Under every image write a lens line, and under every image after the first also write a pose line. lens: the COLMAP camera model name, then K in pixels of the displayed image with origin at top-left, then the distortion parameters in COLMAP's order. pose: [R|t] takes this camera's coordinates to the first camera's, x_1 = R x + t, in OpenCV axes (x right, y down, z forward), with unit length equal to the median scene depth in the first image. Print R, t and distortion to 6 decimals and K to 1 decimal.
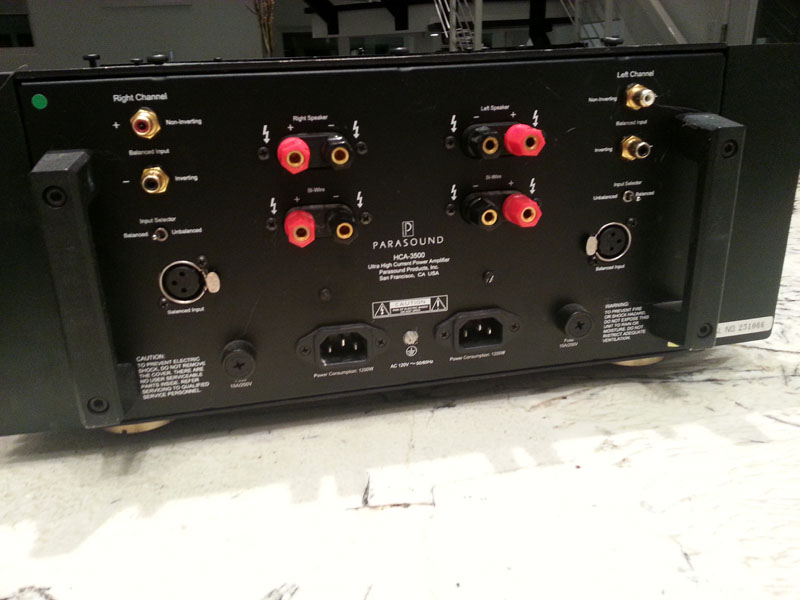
lens RADIAL K [[646.4, 0, 393.3], [0, 646.4, 303.6], [0, 0, 1]] dist [0.078498, -0.131841]
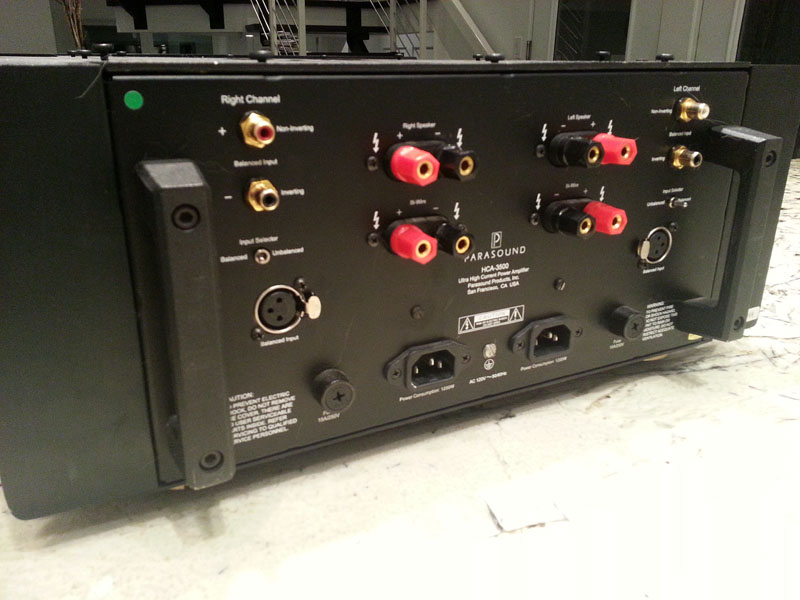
lens RADIAL K [[646.4, 0, 369.6], [0, 646.4, 302.8], [0, 0, 1]] dist [0.078498, -0.131841]
pose [[0.959804, -0.059286, 0.274339, -0.426366], [0.060809, 0.998145, 0.002958, -0.034768], [-0.274005, 0.013844, 0.961629, 0.114942]]
